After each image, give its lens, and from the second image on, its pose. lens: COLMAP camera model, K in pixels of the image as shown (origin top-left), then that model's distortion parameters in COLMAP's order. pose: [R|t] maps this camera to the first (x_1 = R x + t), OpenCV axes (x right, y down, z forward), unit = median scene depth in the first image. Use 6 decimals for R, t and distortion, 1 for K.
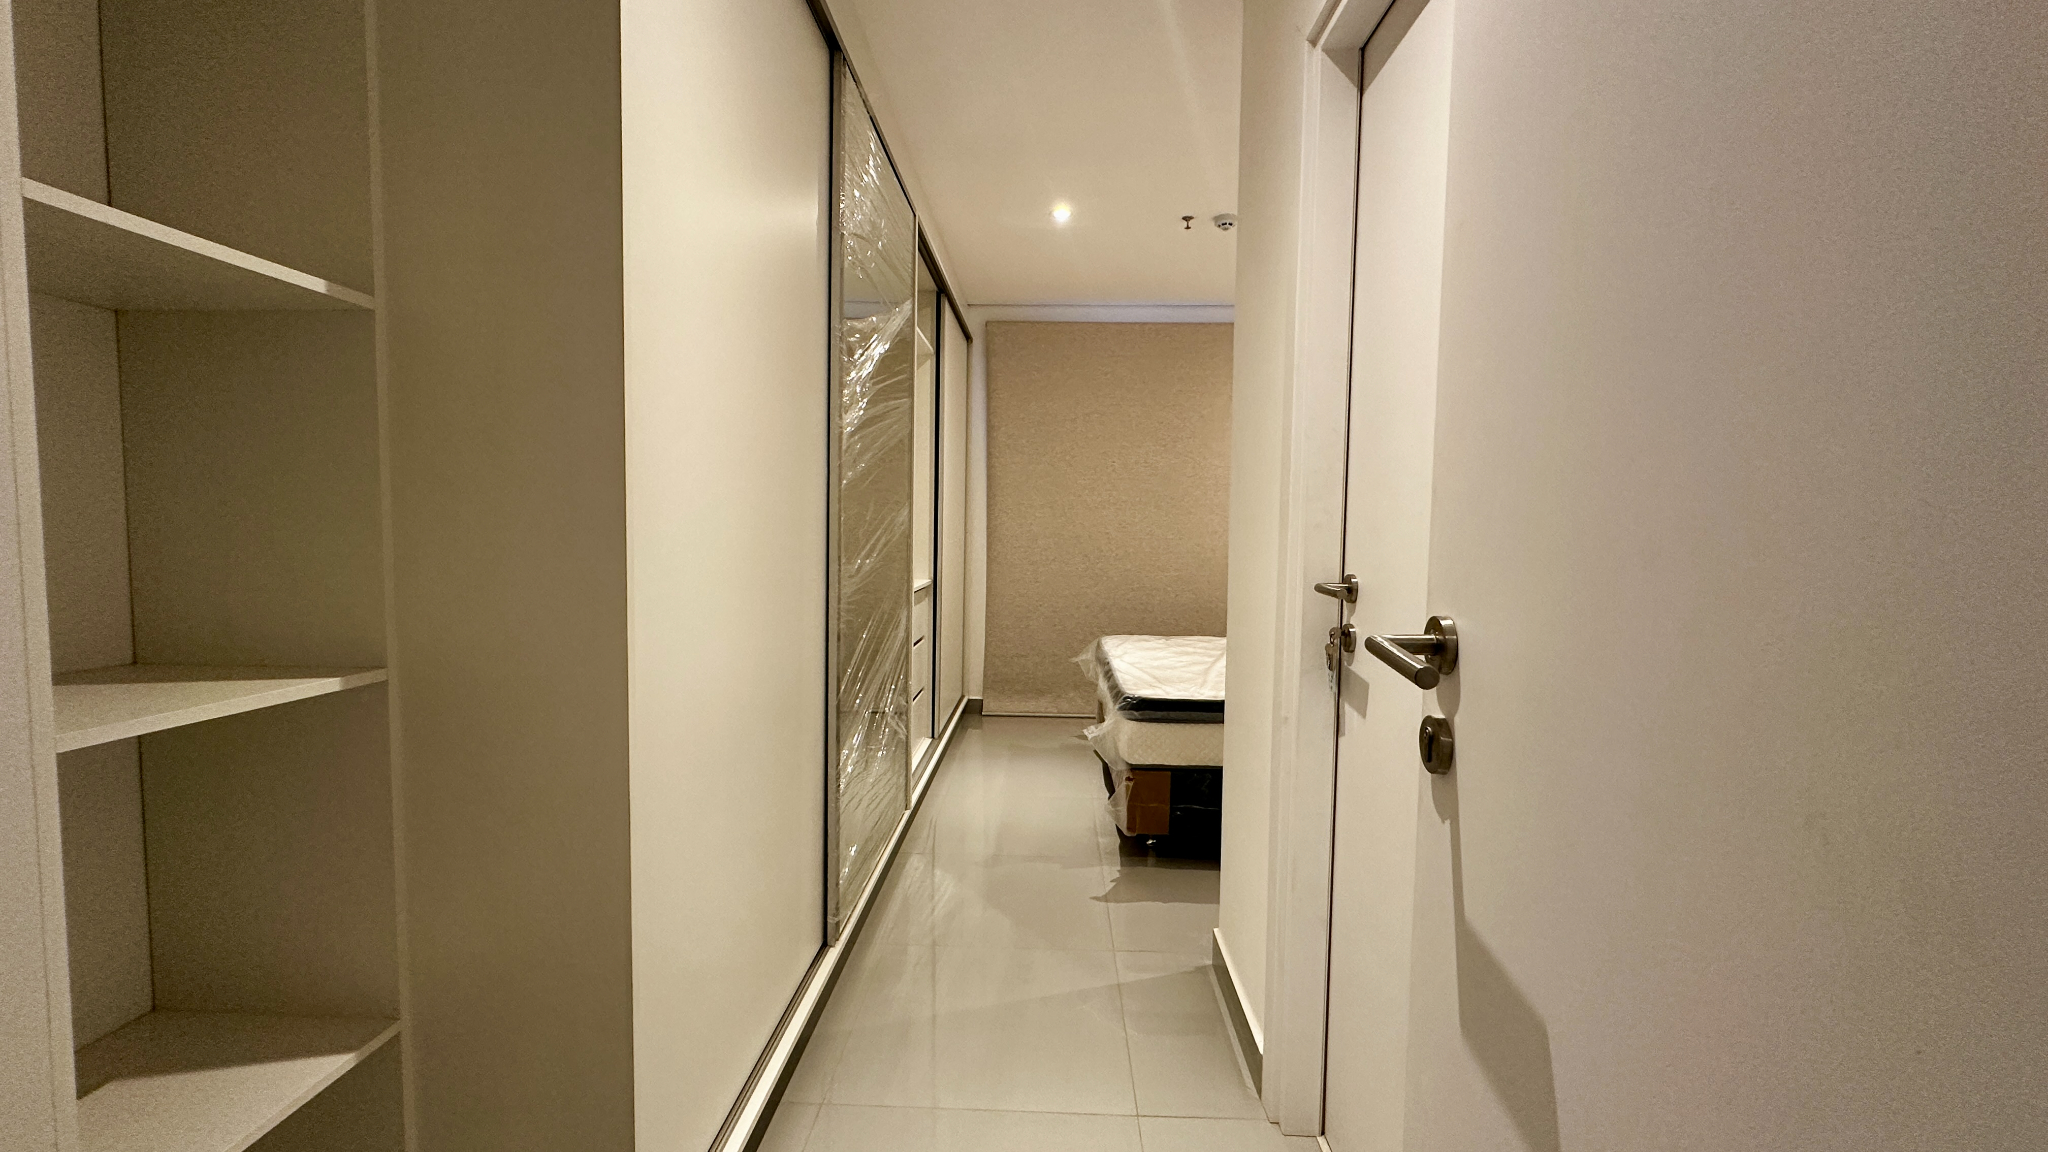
lens RADIAL K [[825.0, 0, 1024.3], [0, 825.0, 572.6], [0, 0, 1]] dist [-0.000903, 0.000257]
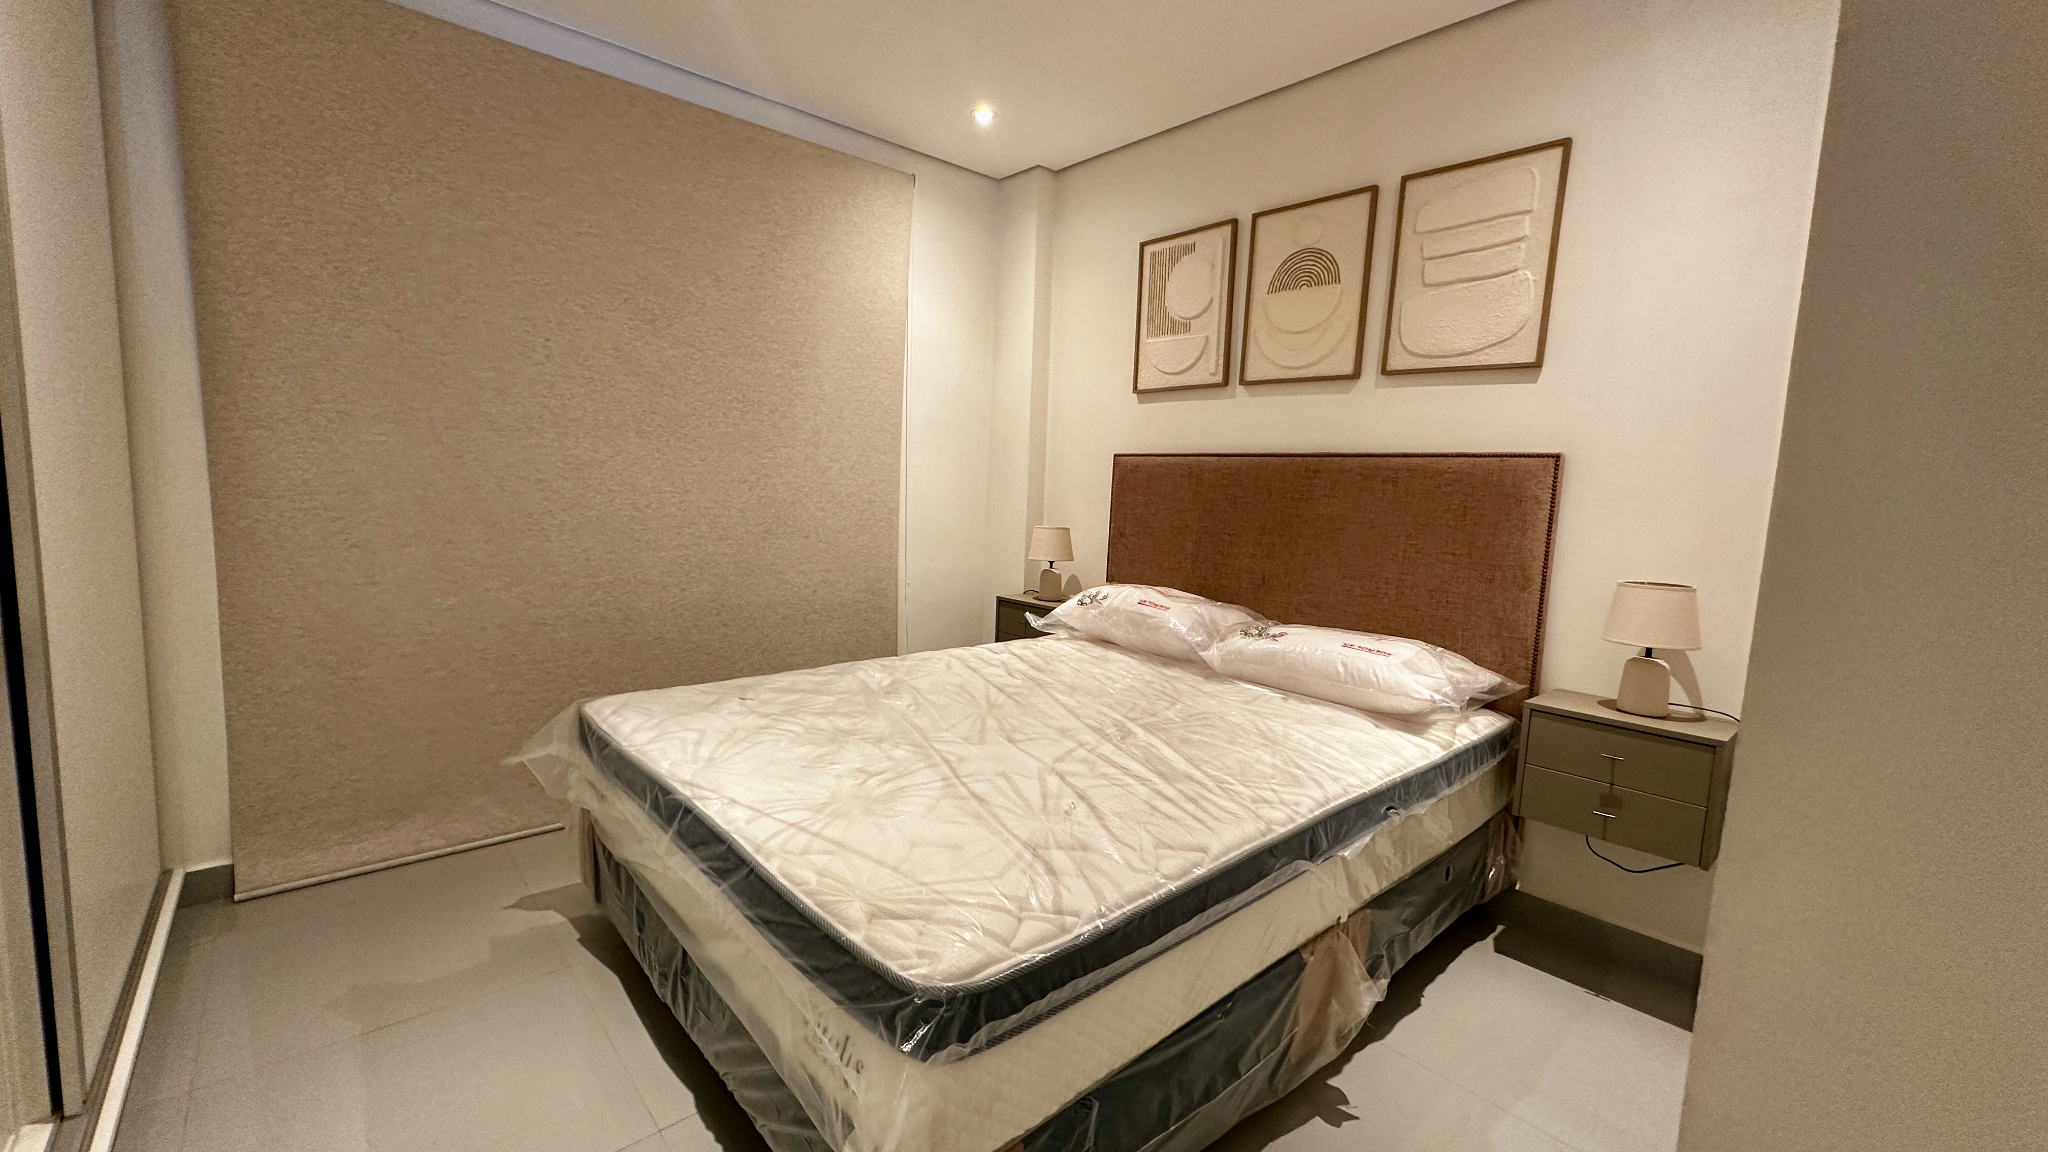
lens RADIAL K [[825.0, 0, 1024.3], [0, 825.0, 572.6], [0, 0, 1]] dist [-0.000903, 0.000257]
pose [[0.728322, -0.059901, 0.682612, -0.034265], [0.007716, 0.996826, 0.079241, -0.028504], [-0.685191, -0.052446, 0.726472, 0.416597]]
